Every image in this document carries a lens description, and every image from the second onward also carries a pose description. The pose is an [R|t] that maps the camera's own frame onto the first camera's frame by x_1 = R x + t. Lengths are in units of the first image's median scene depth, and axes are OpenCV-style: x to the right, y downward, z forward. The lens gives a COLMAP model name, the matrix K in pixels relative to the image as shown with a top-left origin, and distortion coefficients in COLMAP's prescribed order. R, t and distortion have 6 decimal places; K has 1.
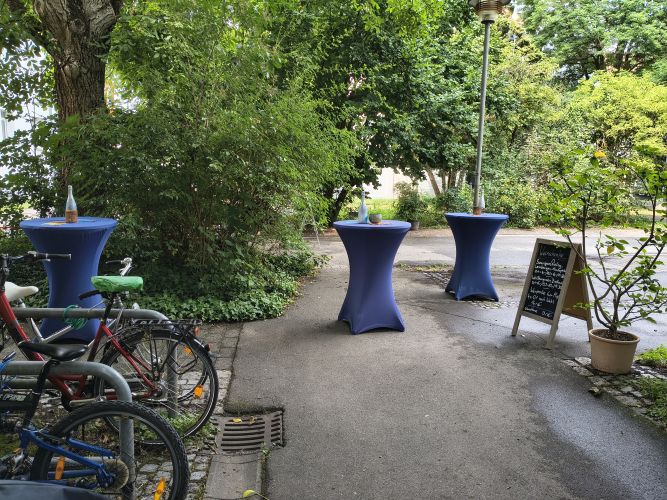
lens RADIAL K [[498.1, 0, 333.5], [0, 498.1, 250.0], [0, 0, 1]] dist [0.000873, 0.005333]
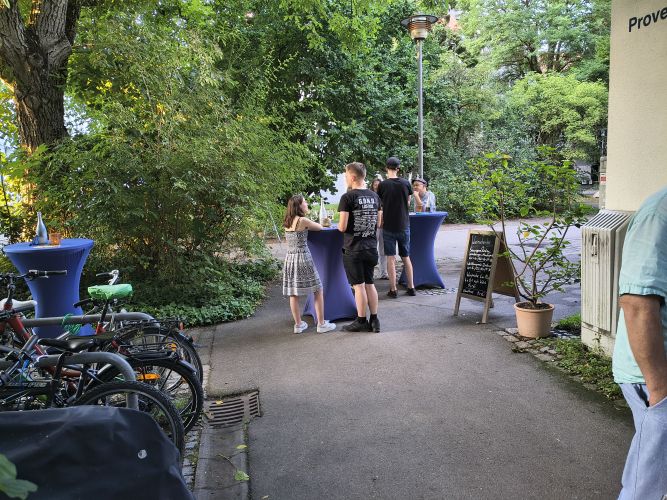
lens RADIAL K [[504.8, 0, 333.5], [0, 504.8, 250.0], [0, 0, 1]] dist [-0.000860, -0.004555]
pose [[0.994820, -0.072407, 0.071345, 0.007422], [0.073383, 0.997242, -0.011148, 0.010783], [-0.070341, 0.016326, 0.997389, -0.112145]]
